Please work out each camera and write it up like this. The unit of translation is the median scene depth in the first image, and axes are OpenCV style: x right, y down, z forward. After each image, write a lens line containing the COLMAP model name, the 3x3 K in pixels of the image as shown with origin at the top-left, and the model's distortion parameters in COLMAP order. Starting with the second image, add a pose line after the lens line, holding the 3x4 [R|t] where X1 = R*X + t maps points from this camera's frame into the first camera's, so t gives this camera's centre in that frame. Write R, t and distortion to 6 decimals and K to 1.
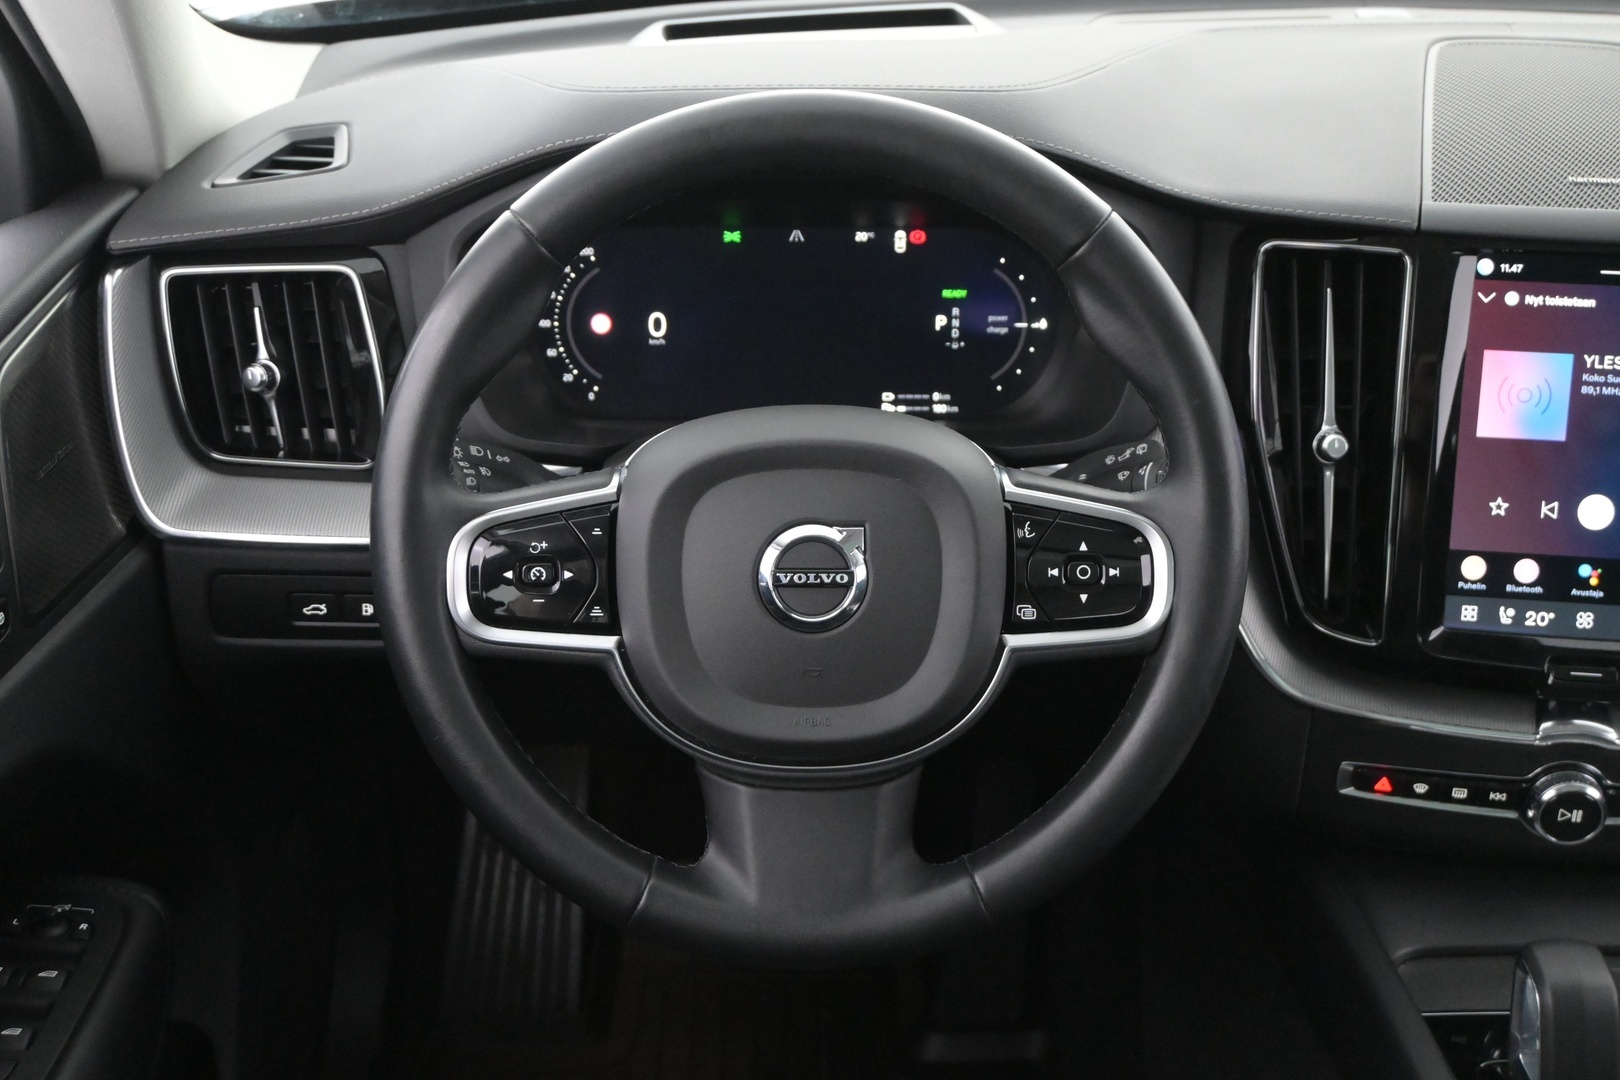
lens RADIAL K [[1977.3, 0, 810.0], [0, 1977.3, 532.8], [0, 0, 1]] dist [-0.002050, 0.000000]
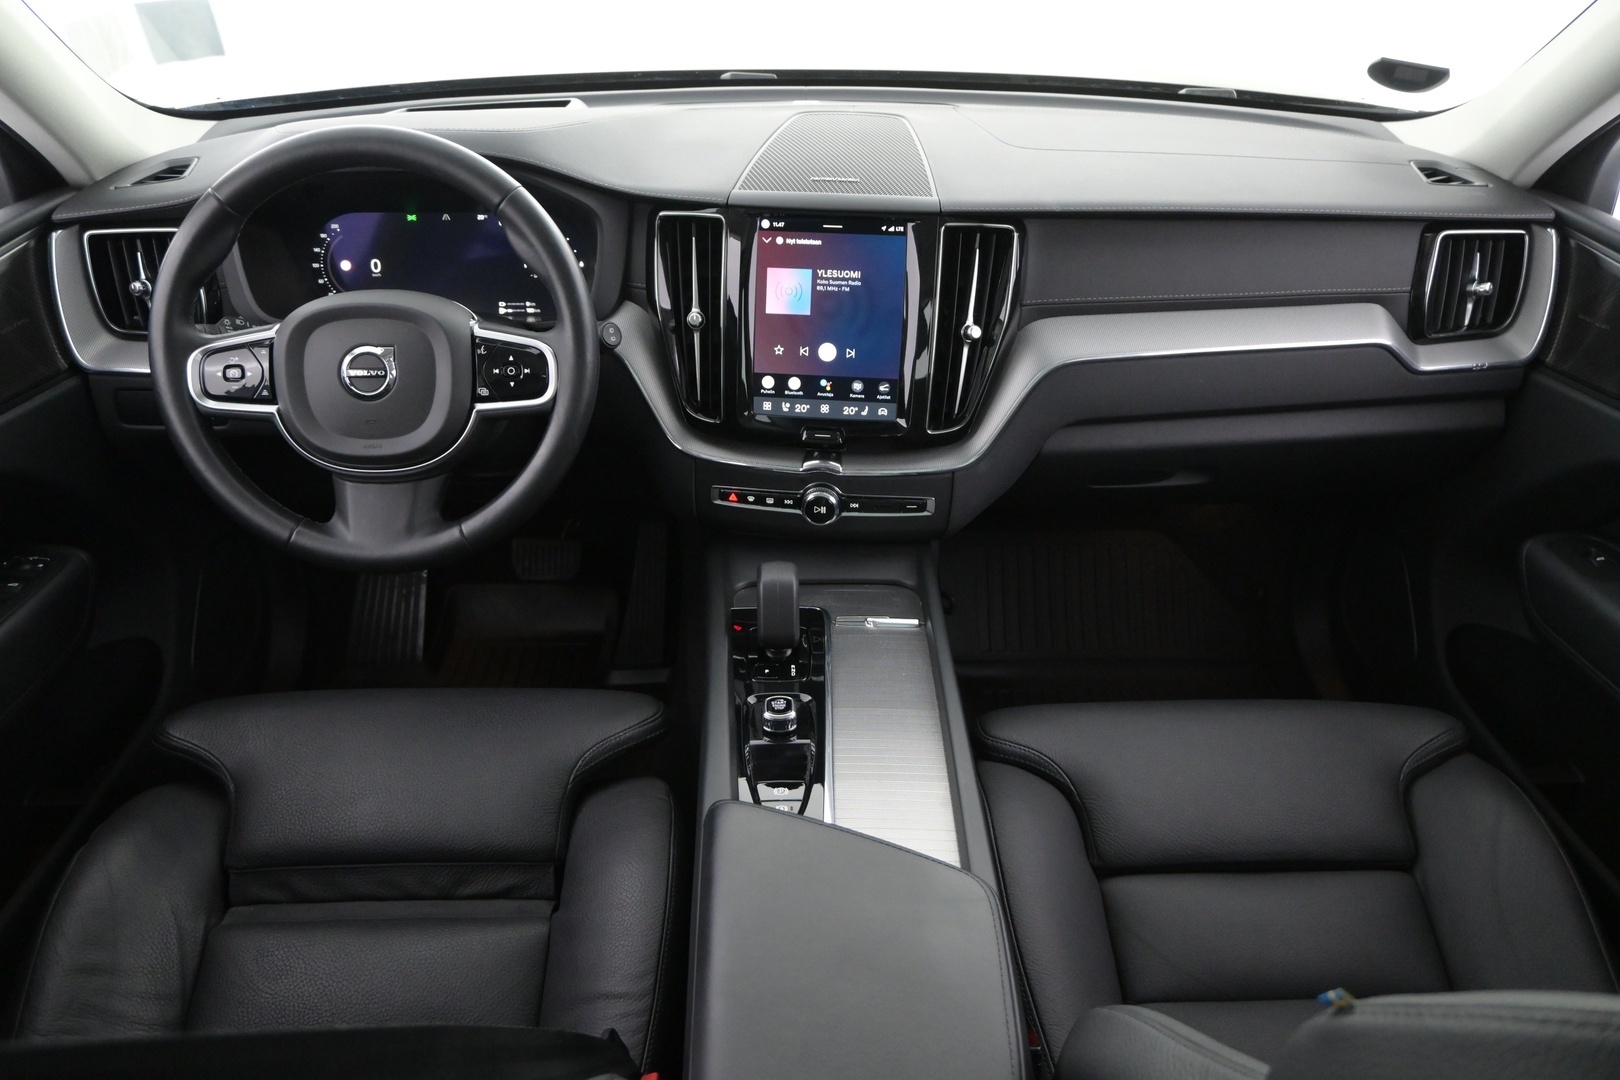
lens RADIAL K [[1205.9, 0, 822.7], [0, 1205.9, 530.7], [0, 0, 1]] dist [-0.032277, 0.010774]
pose [[0.999699, -0.007704, 0.023277, 0.363402], [0.006482, 0.998619, 0.052127, 0.102731], [-0.023647, -0.051961, 0.998369, -0.188617]]
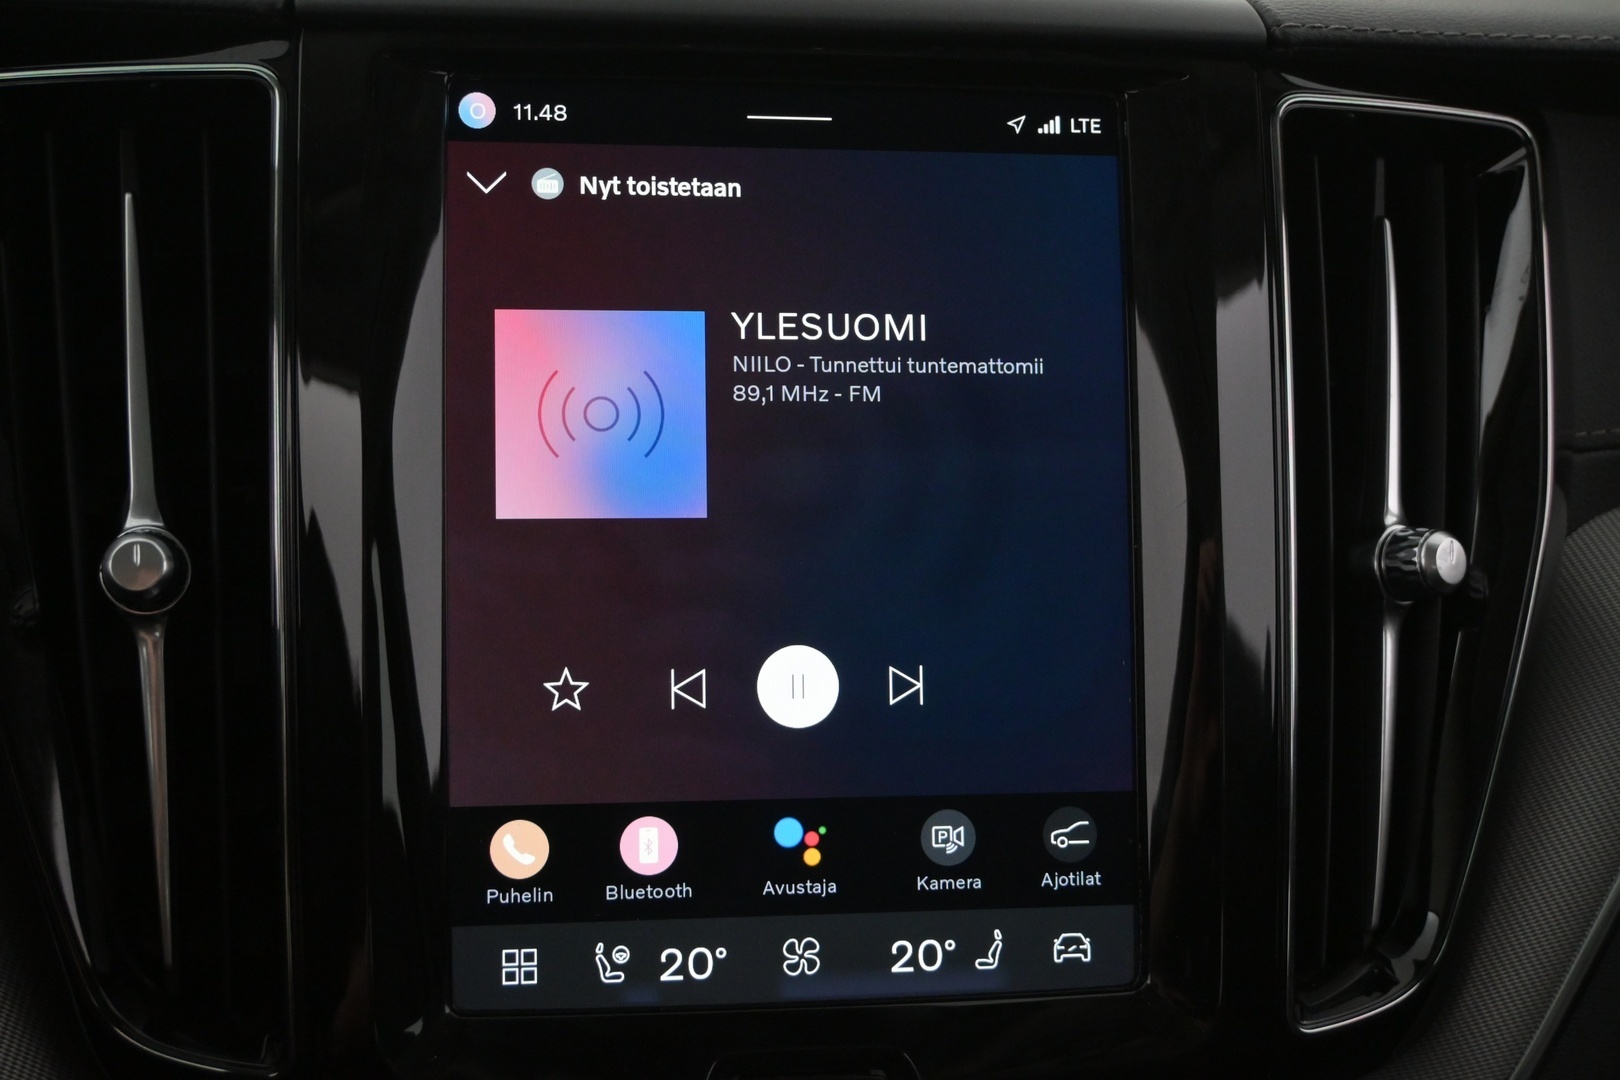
lens RADIAL K [[1967.8, 0, 812.3], [0, 1967.8, 537.9], [0, 0, 1]] dist [0.008351, 0.000000]
pose [[0.968785, -0.043567, 0.244044, 0.301291], [0.091311, 0.977935, -0.187895, 0.036503], [-0.230473, 0.204314, 0.951387, 0.602195]]
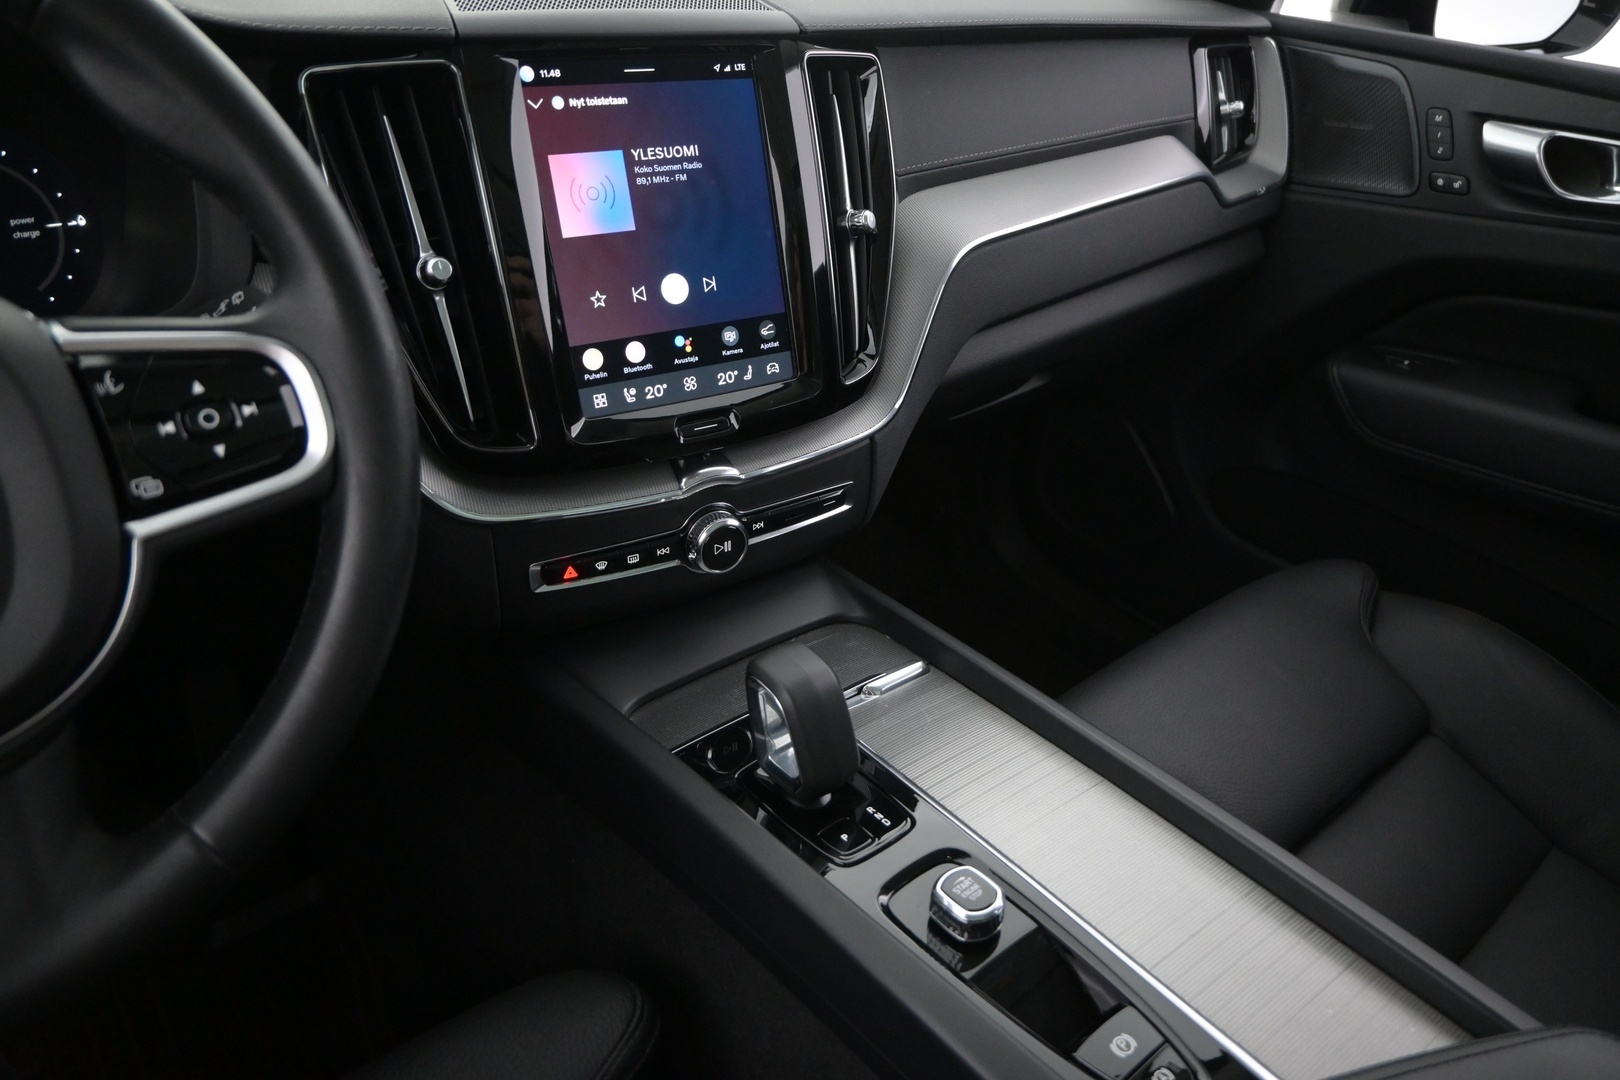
lens RADIAL K [[1098.0, 0, 807.4], [0, 1098.0, 542.2], [0, 0, 1]] dist [-0.009769, 0.012789]
pose [[0.773503, -0.295573, 0.560651, 0.054460], [0.254251, 0.955008, 0.152697, 0.052608], [-0.580559, 0.024435, 0.813851, 0.436547]]
